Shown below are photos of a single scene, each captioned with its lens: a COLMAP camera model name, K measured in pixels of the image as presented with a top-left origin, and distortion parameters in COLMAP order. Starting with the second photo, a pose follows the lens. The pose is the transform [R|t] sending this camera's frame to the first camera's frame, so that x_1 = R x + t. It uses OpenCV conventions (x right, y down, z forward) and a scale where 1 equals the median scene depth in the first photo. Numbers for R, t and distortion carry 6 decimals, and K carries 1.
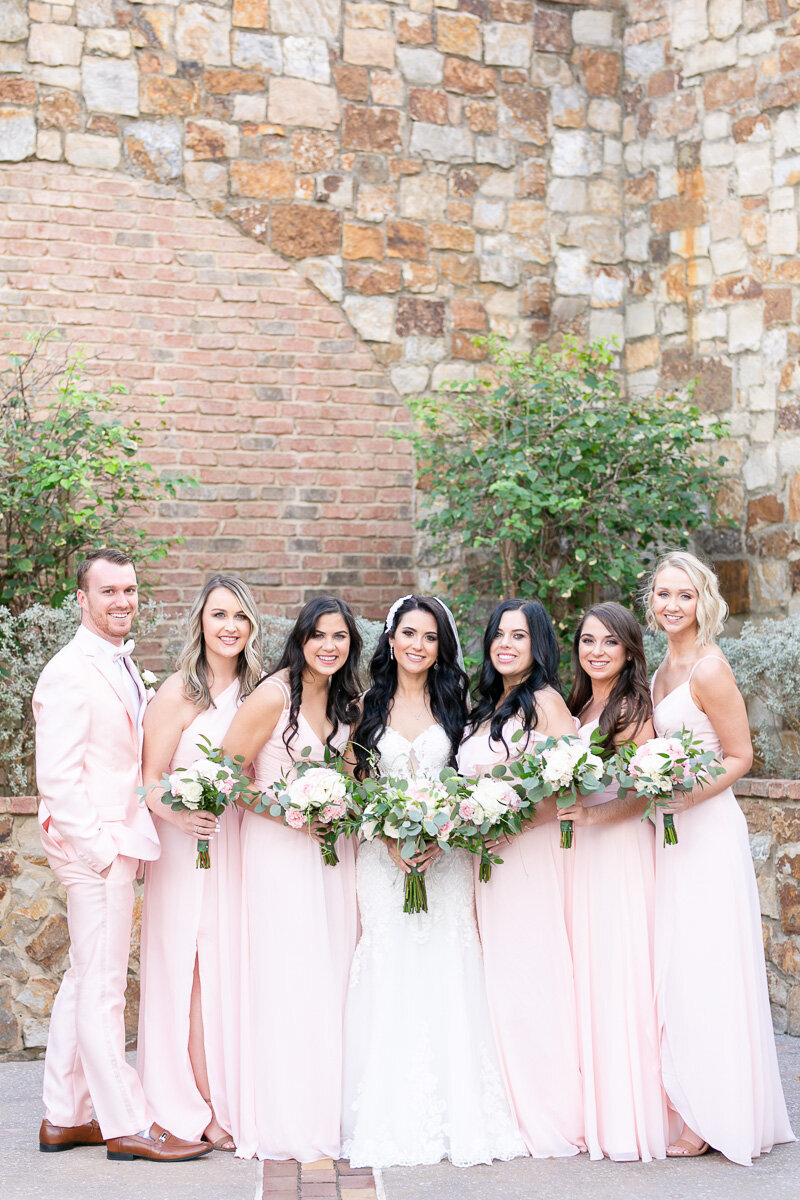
lens RADIAL K [[2913.7, 0, 400.0], [0, 2913.7, 600.0], [0, 0, 1]] dist [-0.015030, 0.367497]
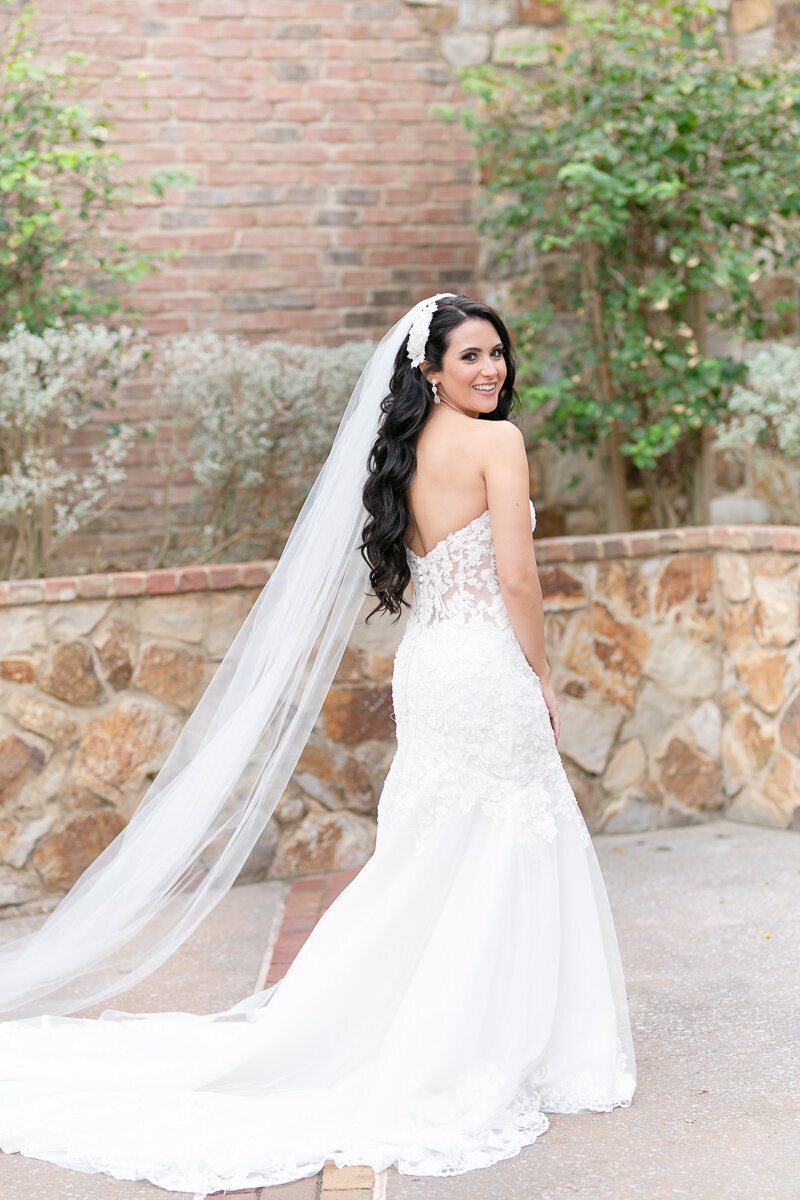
lens RADIAL K [[2913.7, 0, 400.0], [0, 2913.7, 600.0], [0, 0, 1]] dist [-0.015030, 0.367497]
pose [[0.998381, -0.032167, -0.046903, 0.019179], [0.036225, 0.995426, 0.088401, 0.005173], [0.043845, -0.089957, 0.994980, 0.181514]]
